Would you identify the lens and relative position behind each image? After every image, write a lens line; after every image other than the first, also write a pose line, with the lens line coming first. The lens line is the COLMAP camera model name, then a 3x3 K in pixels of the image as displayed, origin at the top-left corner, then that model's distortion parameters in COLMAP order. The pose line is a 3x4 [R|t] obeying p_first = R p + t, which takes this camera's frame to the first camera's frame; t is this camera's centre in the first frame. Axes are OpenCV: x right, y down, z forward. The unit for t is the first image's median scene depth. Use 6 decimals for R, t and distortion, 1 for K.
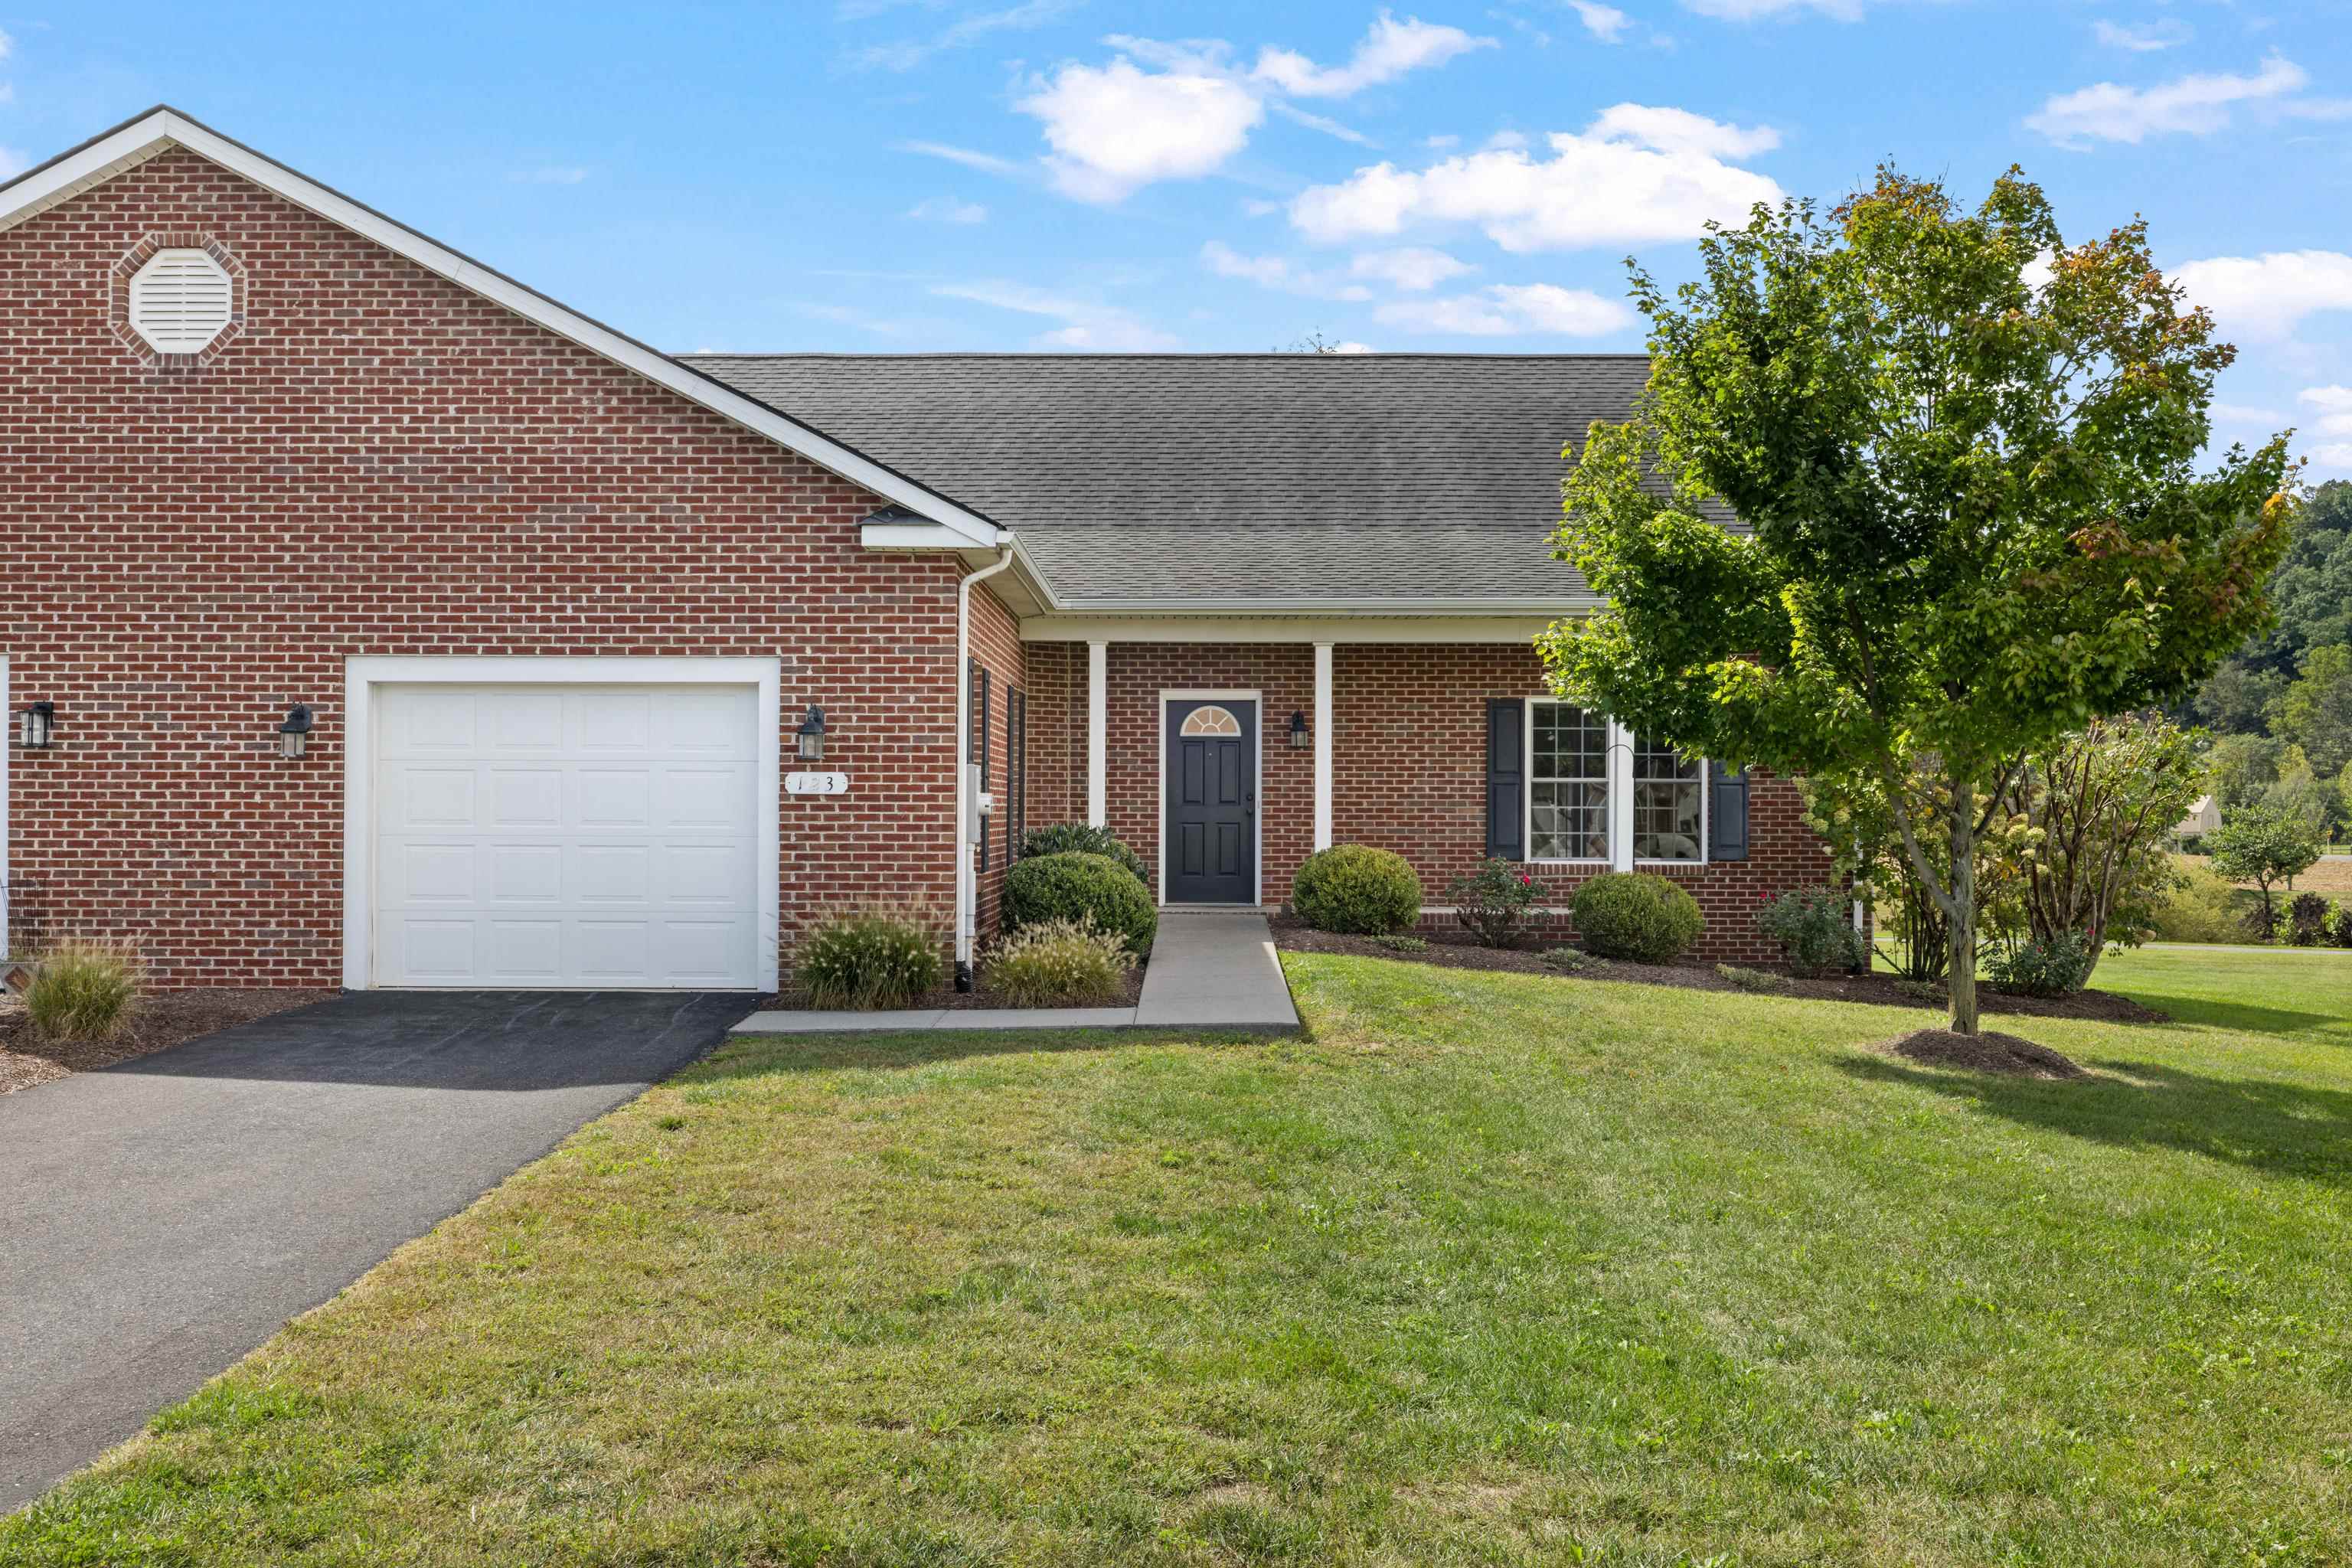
lens RADIAL K [[2283.0, 0, 1165.2], [0, 2283.0, 786.6], [0, 0, 1]] dist [0.005800, 0.000000]
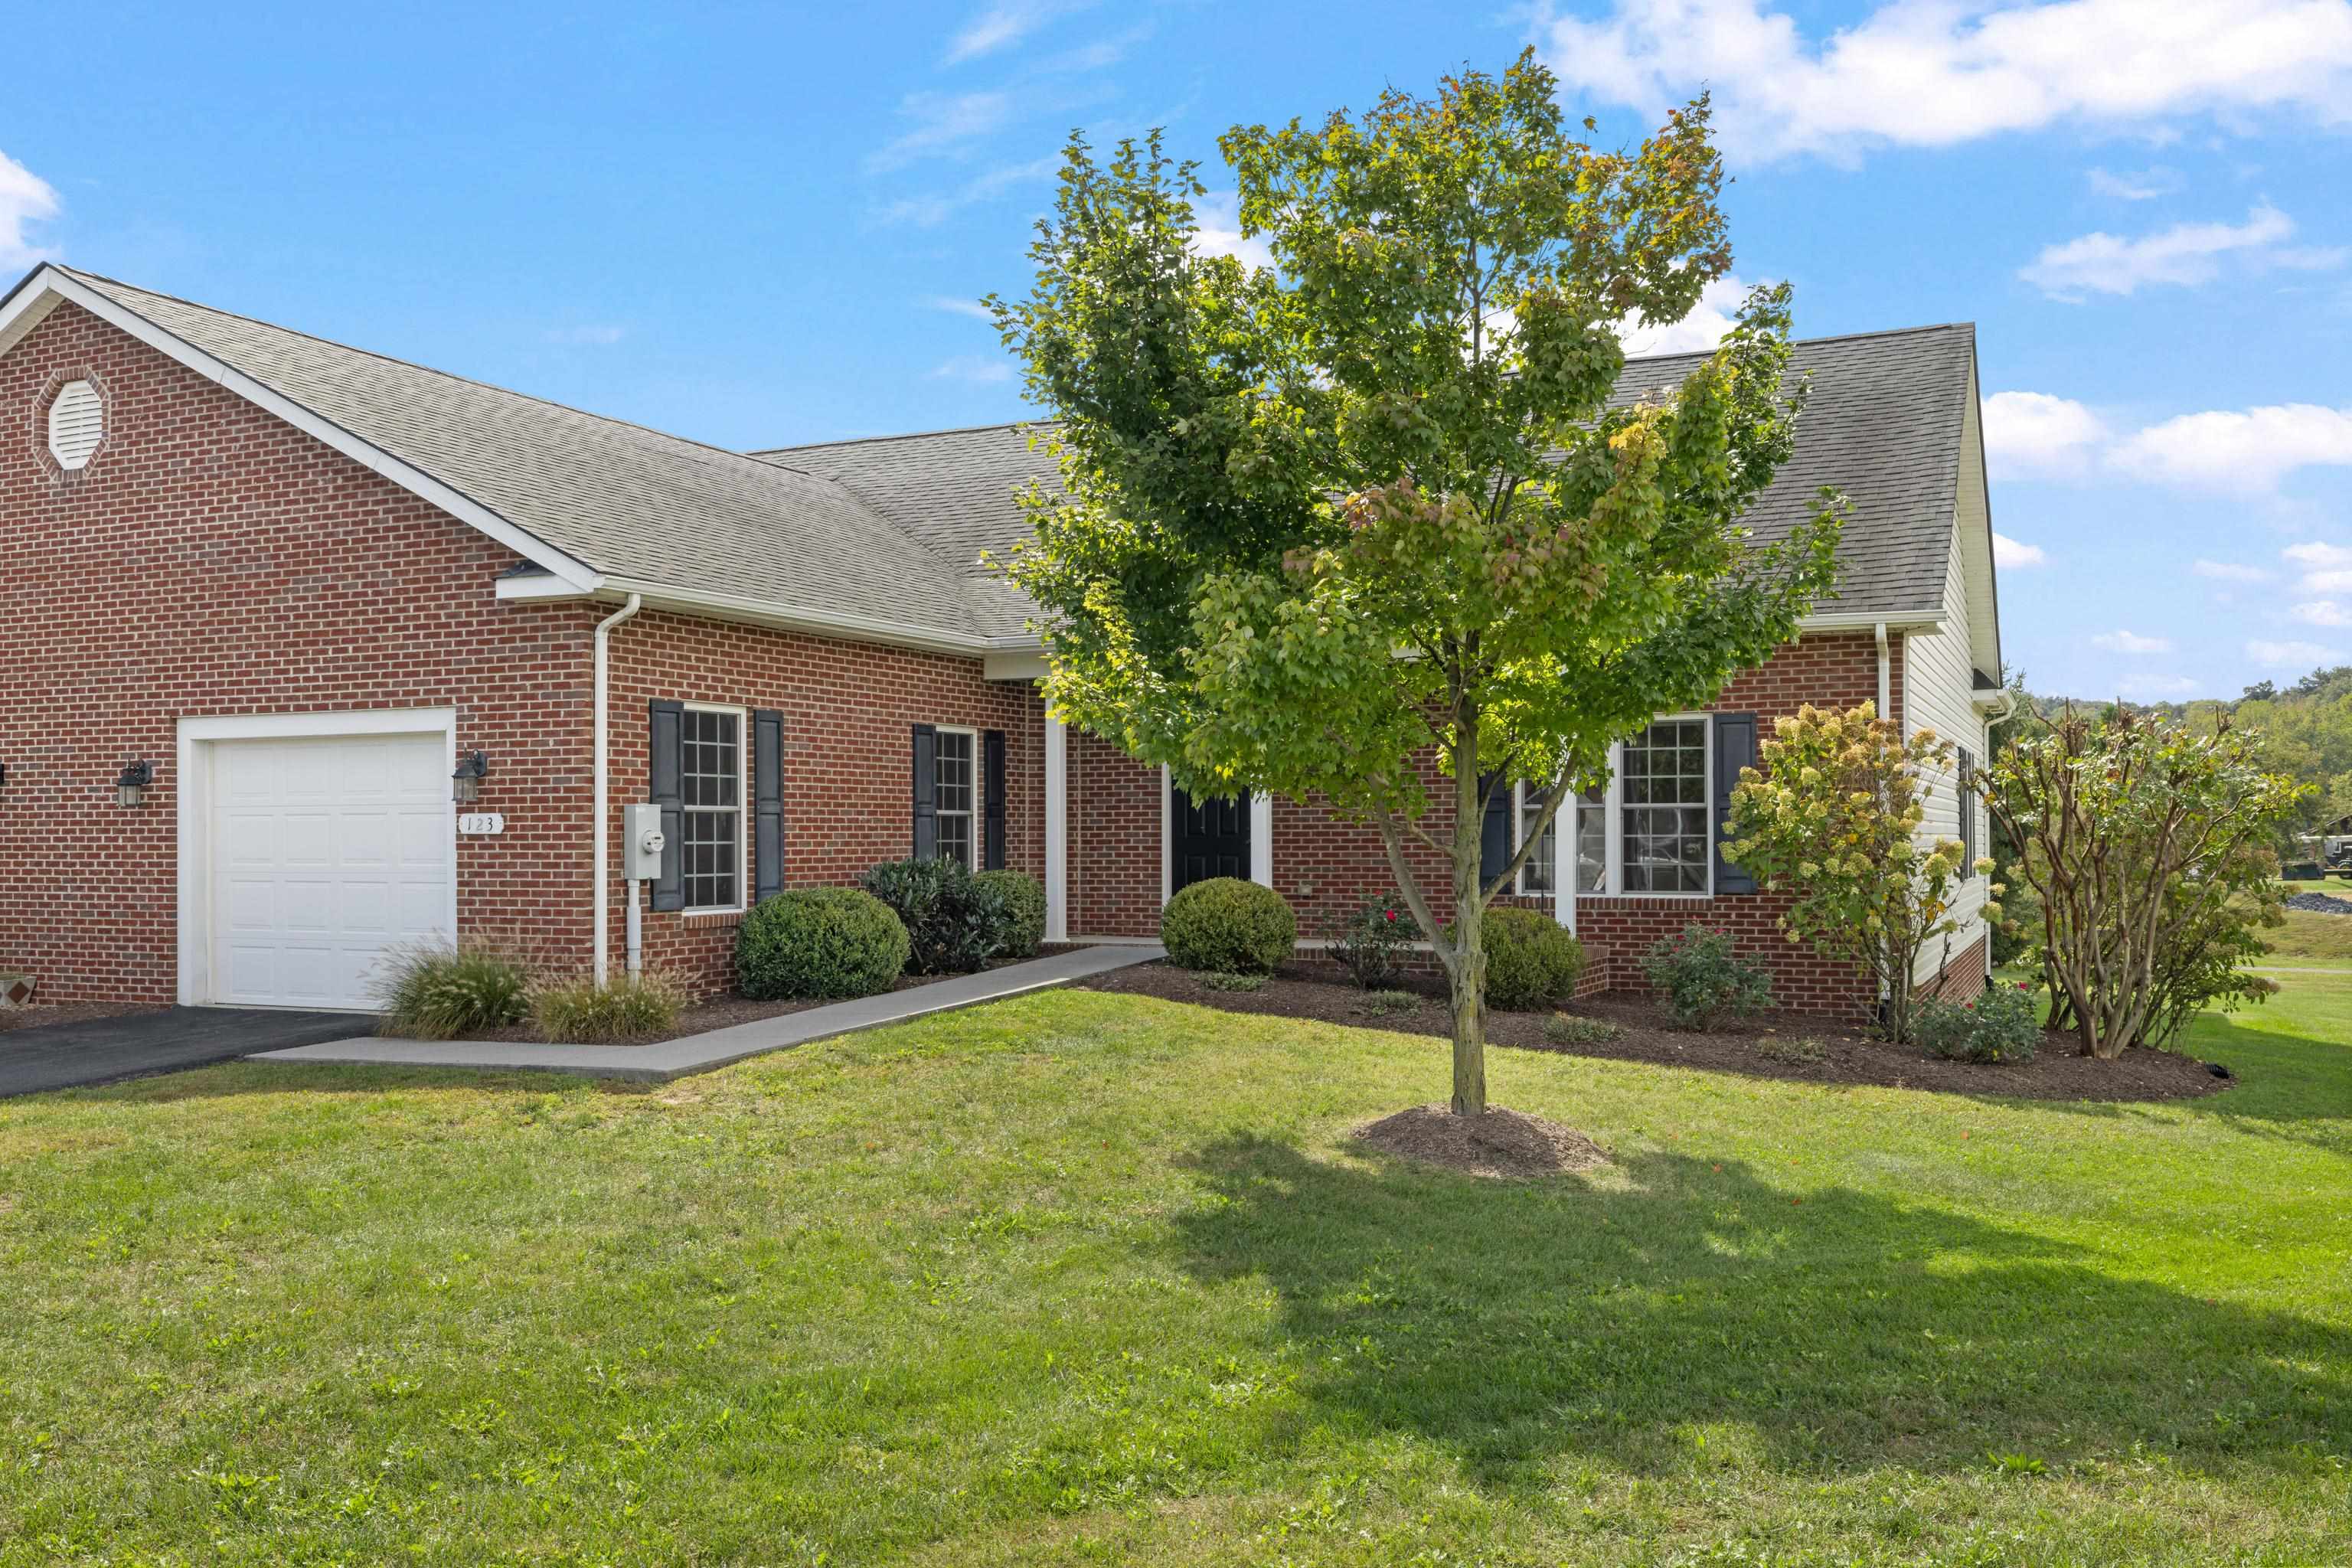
lens RADIAL K [[1995.8, 0, 1169.0], [0, 1995.8, 833.6], [0, 0, 1]] dist [0.002499, 0.003075]
pose [[0.912453, -0.008248, -0.409099, 0.518202], [0.012411, 0.999895, 0.007522, 0.000017], [0.408994, -0.011941, 0.912459, 0.280096]]
